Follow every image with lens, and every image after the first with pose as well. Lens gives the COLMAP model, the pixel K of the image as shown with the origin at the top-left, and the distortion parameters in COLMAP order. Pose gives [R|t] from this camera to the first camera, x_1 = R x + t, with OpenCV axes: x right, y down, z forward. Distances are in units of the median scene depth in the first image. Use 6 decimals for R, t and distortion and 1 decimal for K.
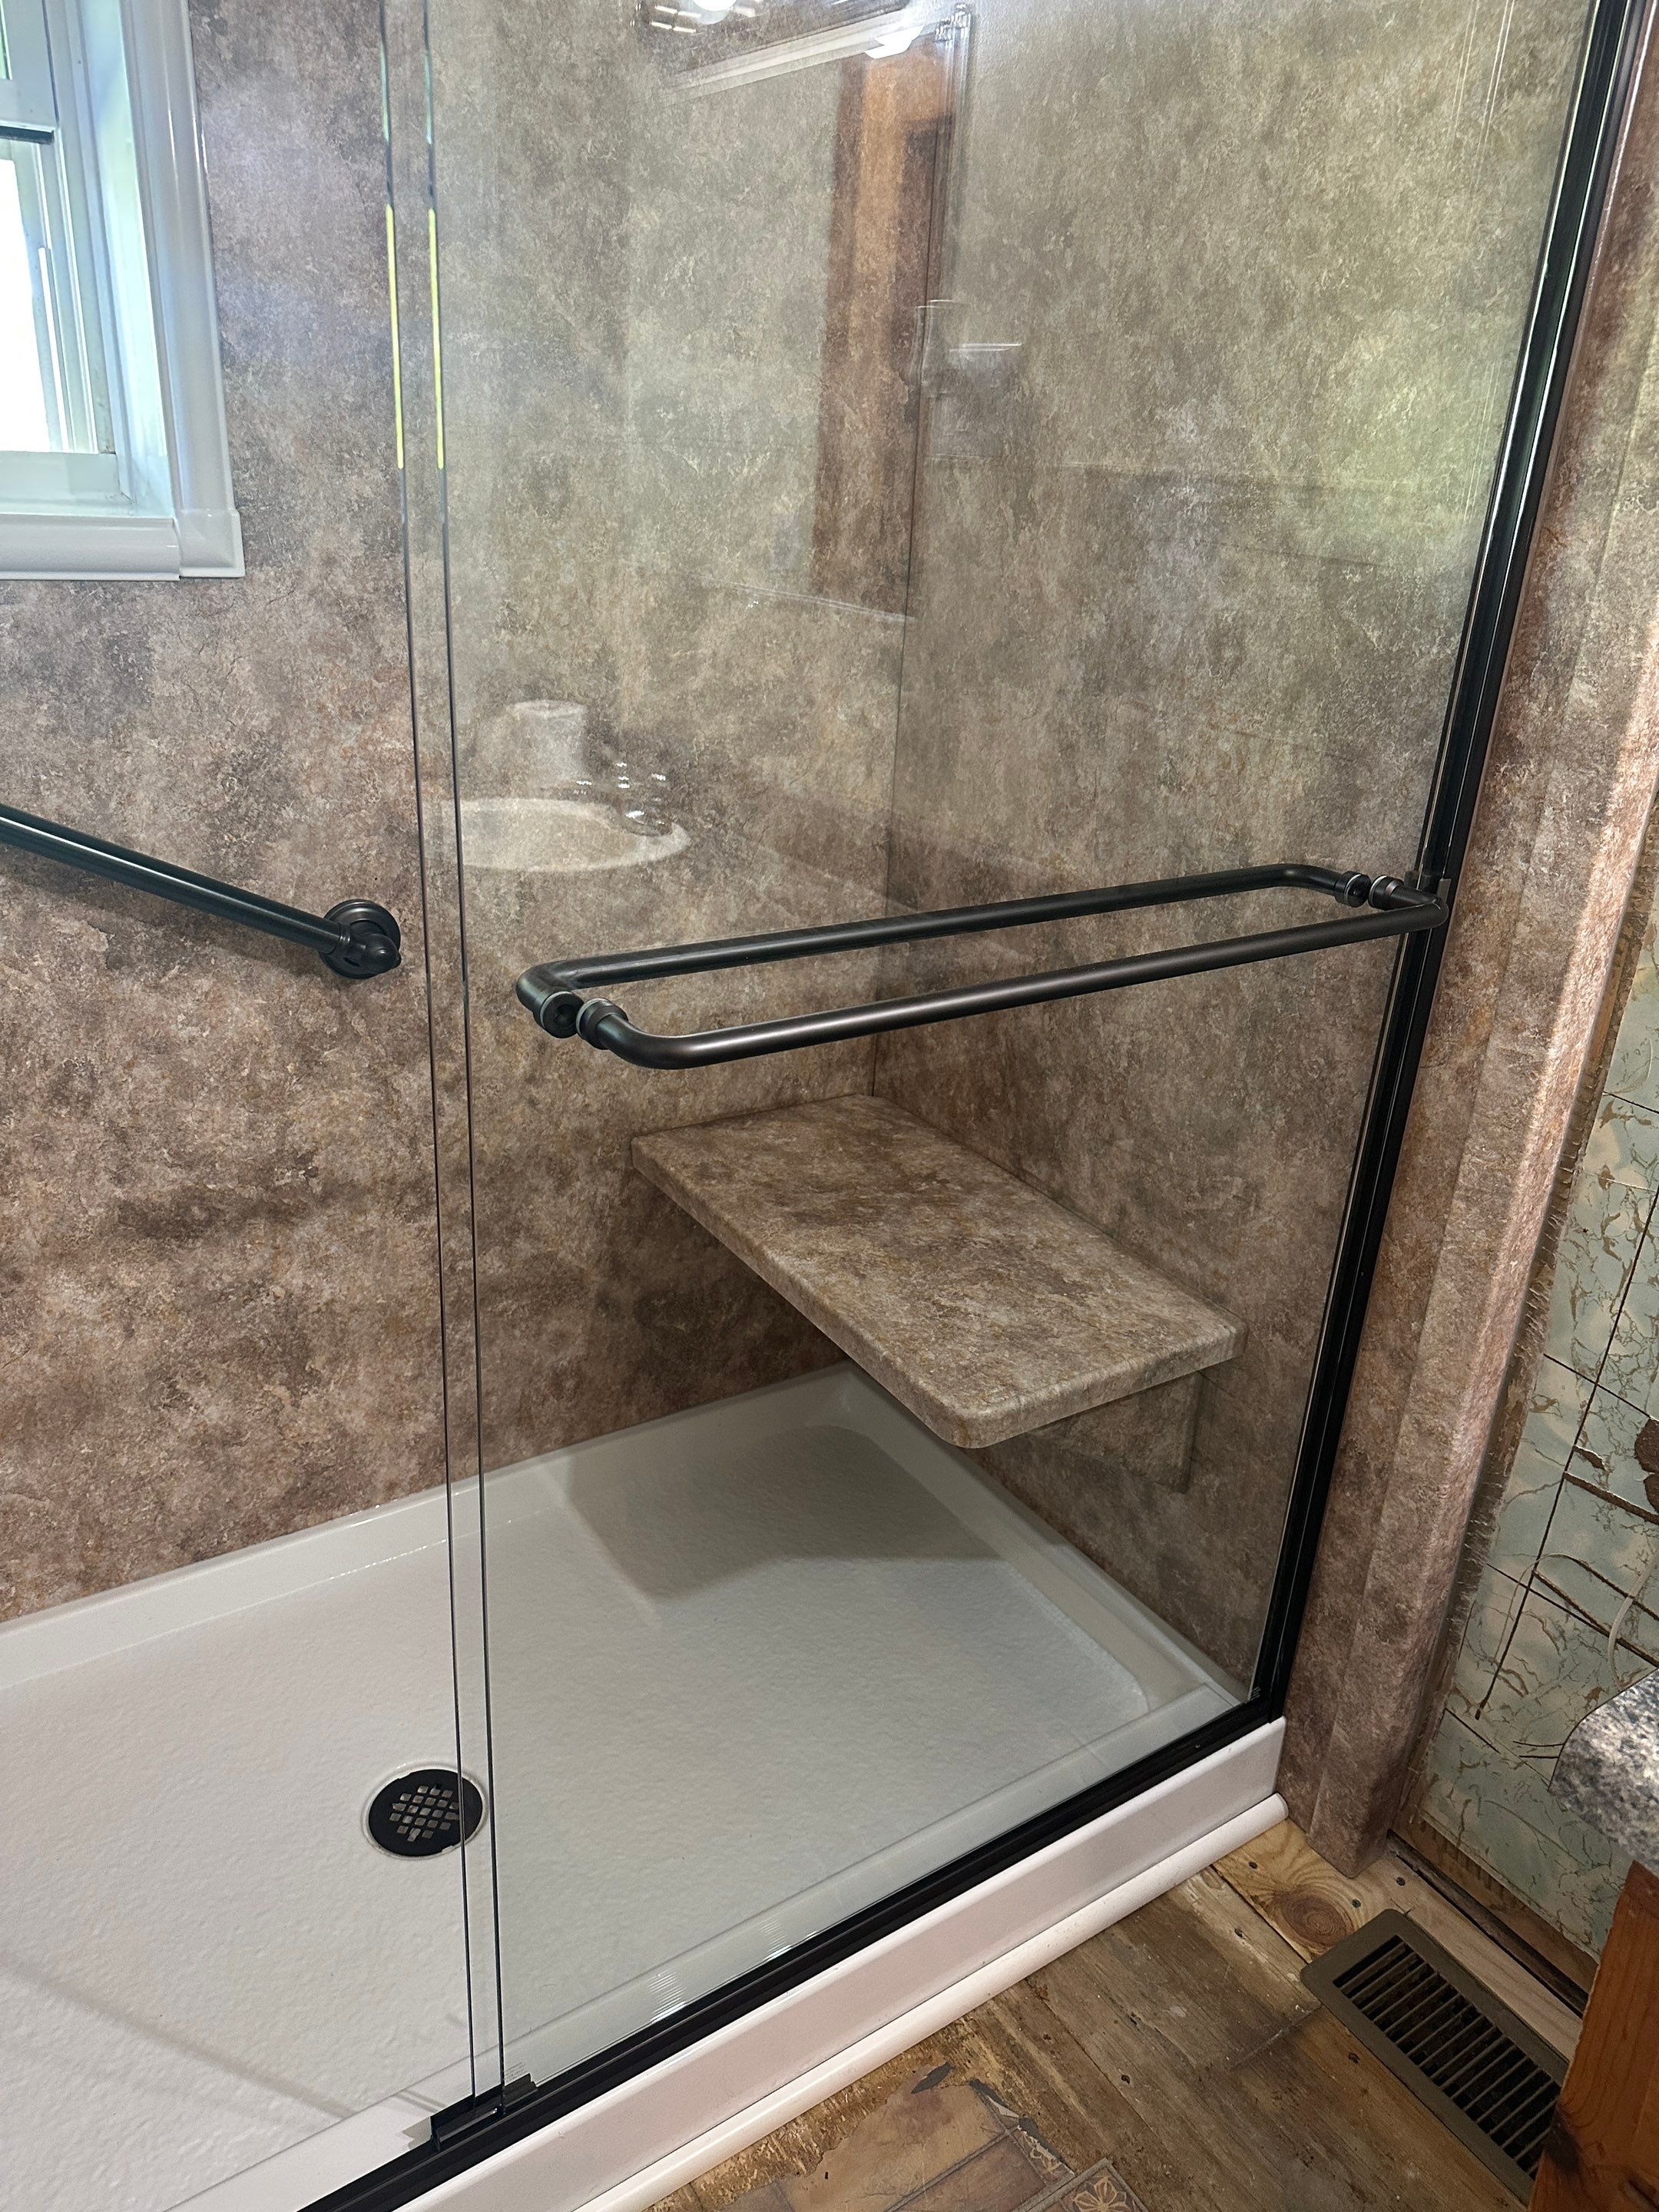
lens RADIAL K [[1562.1, 0, 829.5], [0, 1562.1, 1106.0], [0, 0, 1]] dist [0.047320, -0.075349]
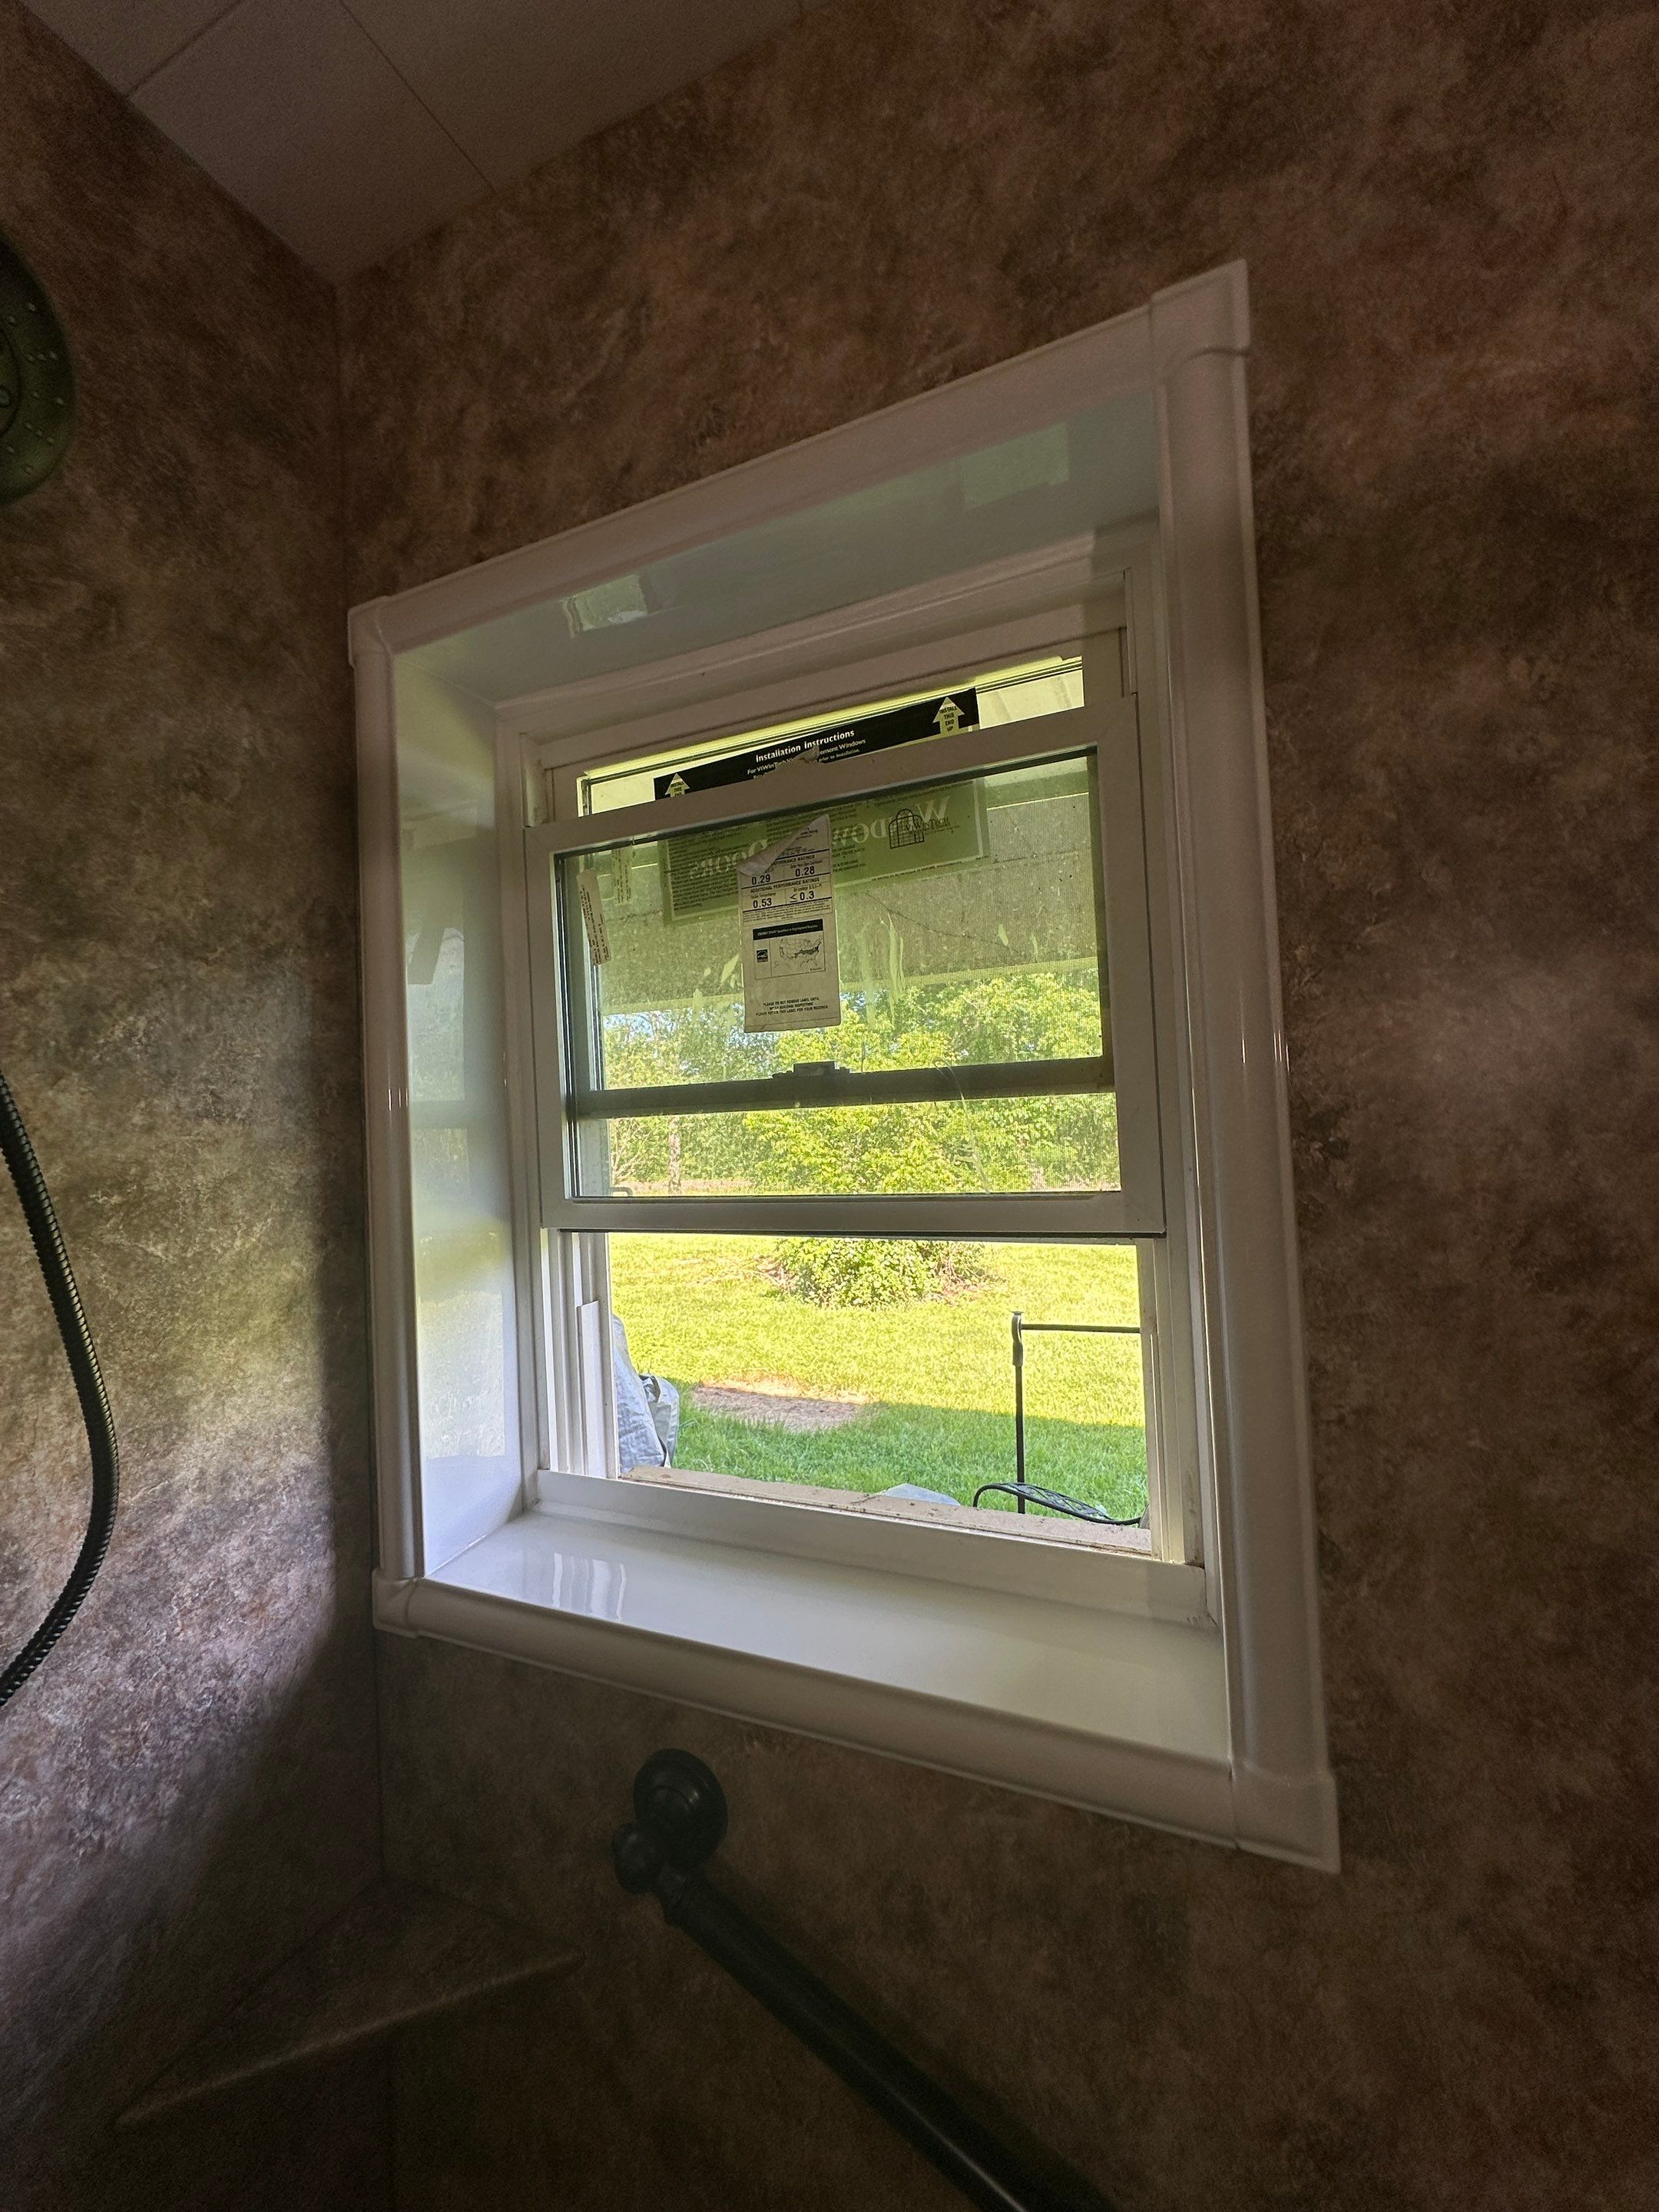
lens RADIAL K [[881.9, 0, 829.5], [0, 881.9, 1106.0], [0, 0, 1]] dist [-0.000036, 0.000046]
pose [[0.544423, -0.090994, -0.833861, -0.140105], [-0.253798, 0.929634, -0.267148, -0.440122], [0.799494, 0.357074, 0.483020, 0.494287]]
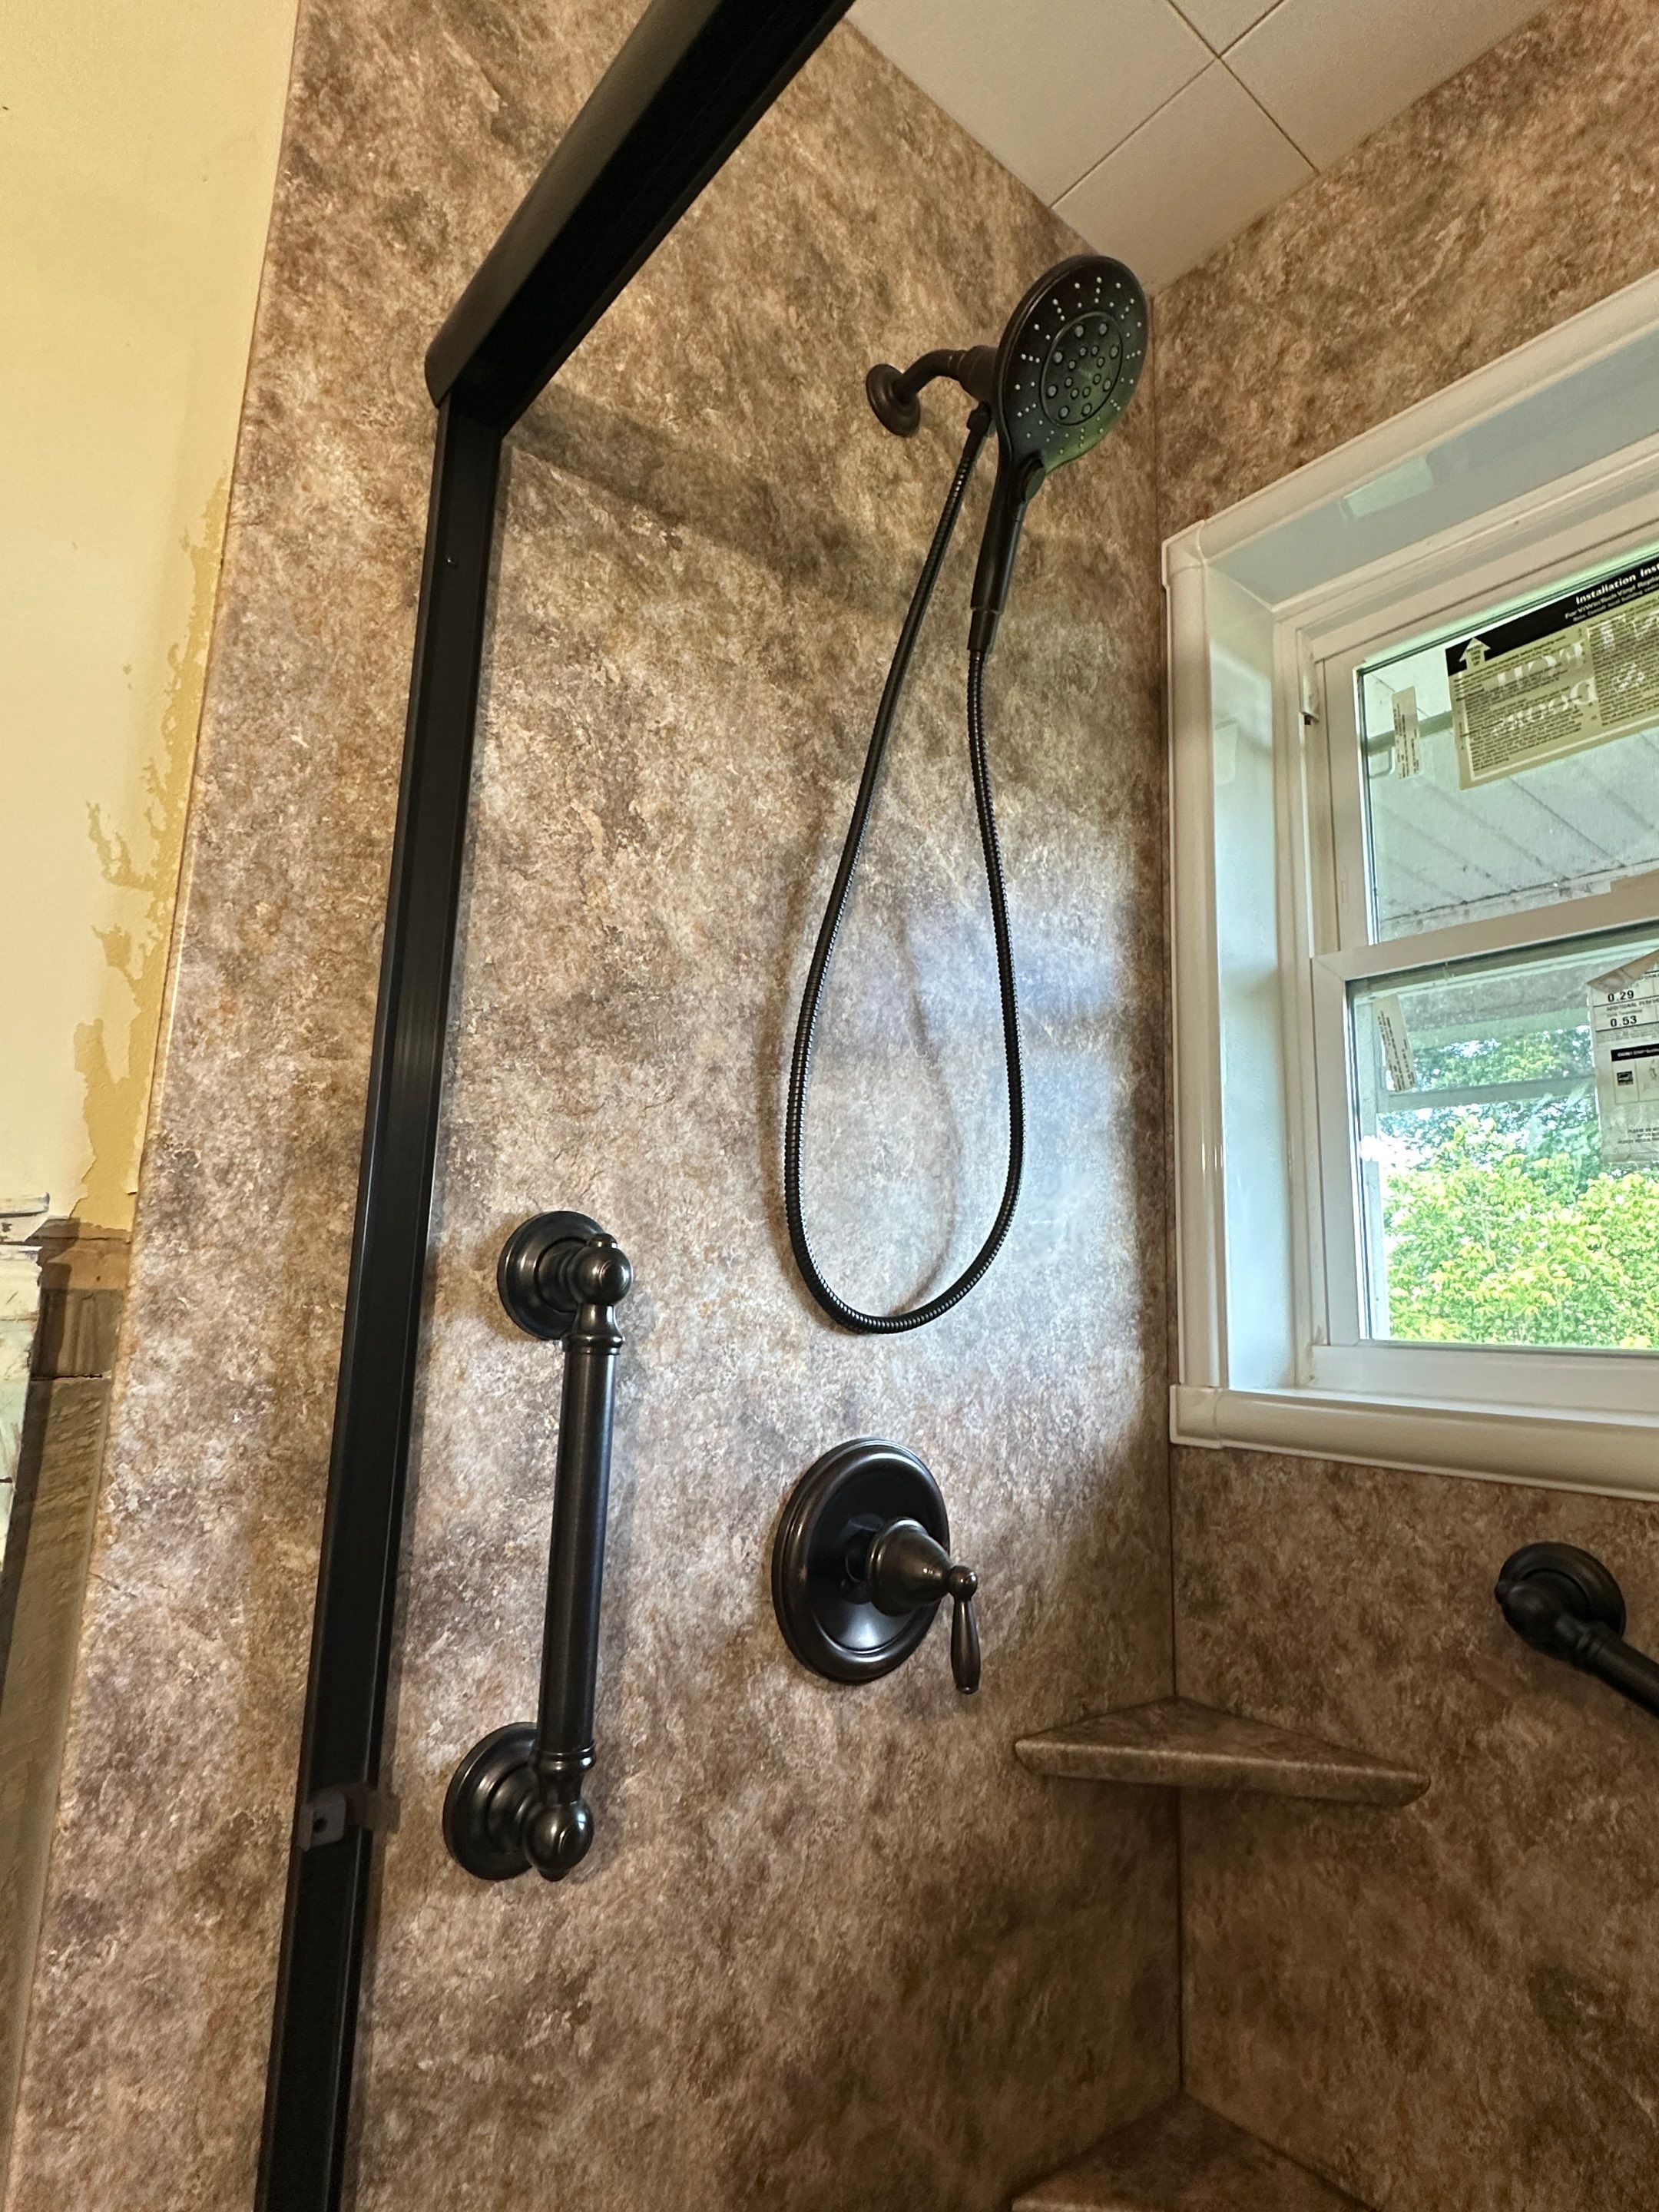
lens RADIAL K [[1188.4, 0, 815.0], [0, 1188.4, 1101.5], [0, 0, 1]] dist [0.000595, 0.000055]
pose [[0.100148, -0.225146, -0.969164, -0.020667], [-0.410323, 0.878029, -0.246375, -0.132135], [0.906425, 0.422344, -0.004450, 0.356972]]
